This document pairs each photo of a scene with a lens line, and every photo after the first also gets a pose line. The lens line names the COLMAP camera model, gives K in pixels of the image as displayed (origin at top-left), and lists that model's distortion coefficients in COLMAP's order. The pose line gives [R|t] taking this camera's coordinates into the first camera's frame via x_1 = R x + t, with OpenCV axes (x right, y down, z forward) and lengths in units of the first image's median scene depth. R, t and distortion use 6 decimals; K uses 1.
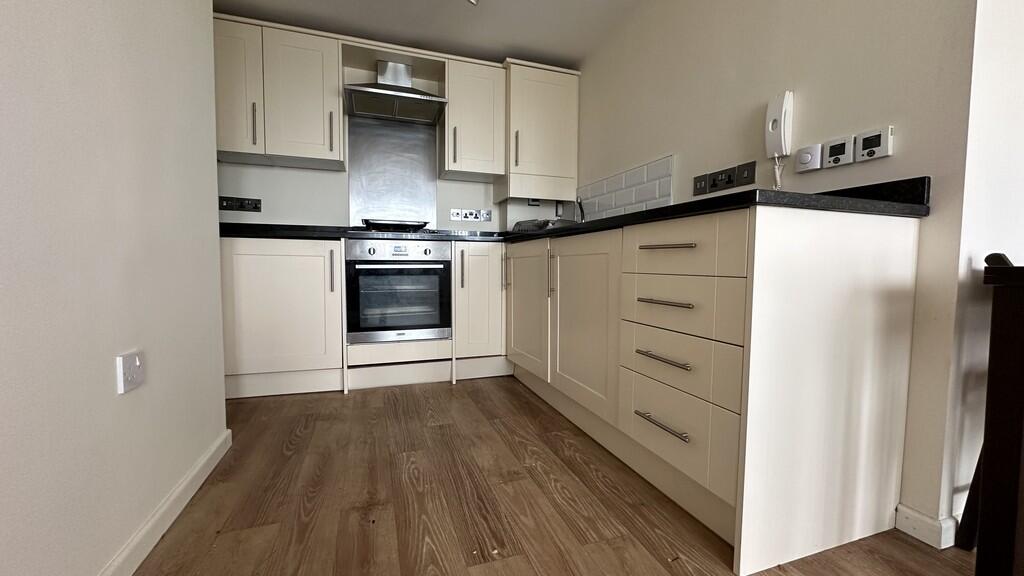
lens RADIAL K [[404.7, 0, 512.7], [0, 404.7, 288.3], [0, 0, 1]] dist [-0.000509, -0.000136]
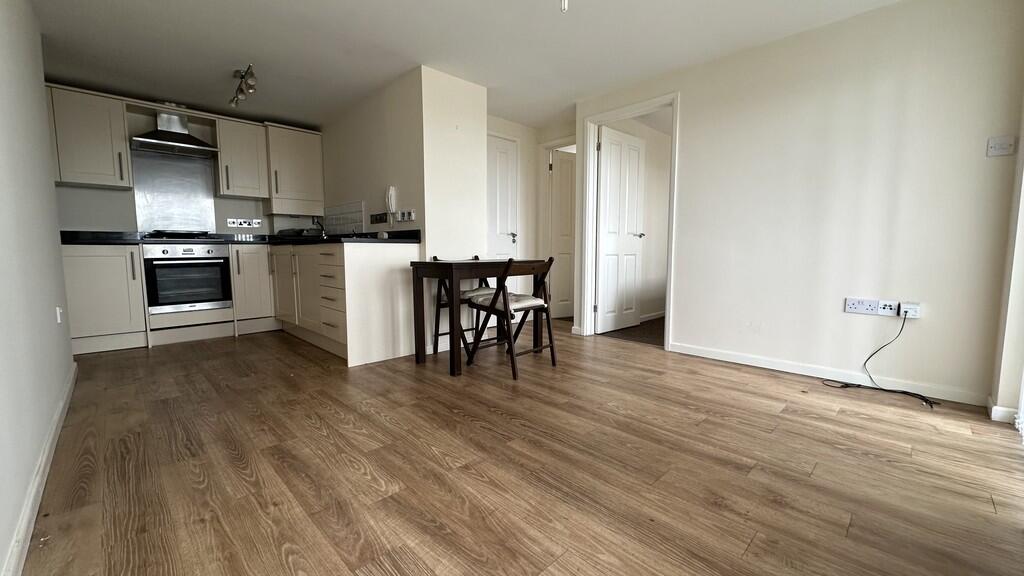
lens RADIAL K [[404.7, 0, 510.2], [0, 404.7, 288.2], [0, 0, 1]] dist [-0.000509, -0.000136]
pose [[0.905332, -0.049454, 0.421816, 0.159562], [0.033529, 0.998420, 0.045093, 0.016265], [-0.423380, -0.026681, 0.905559, -0.841768]]
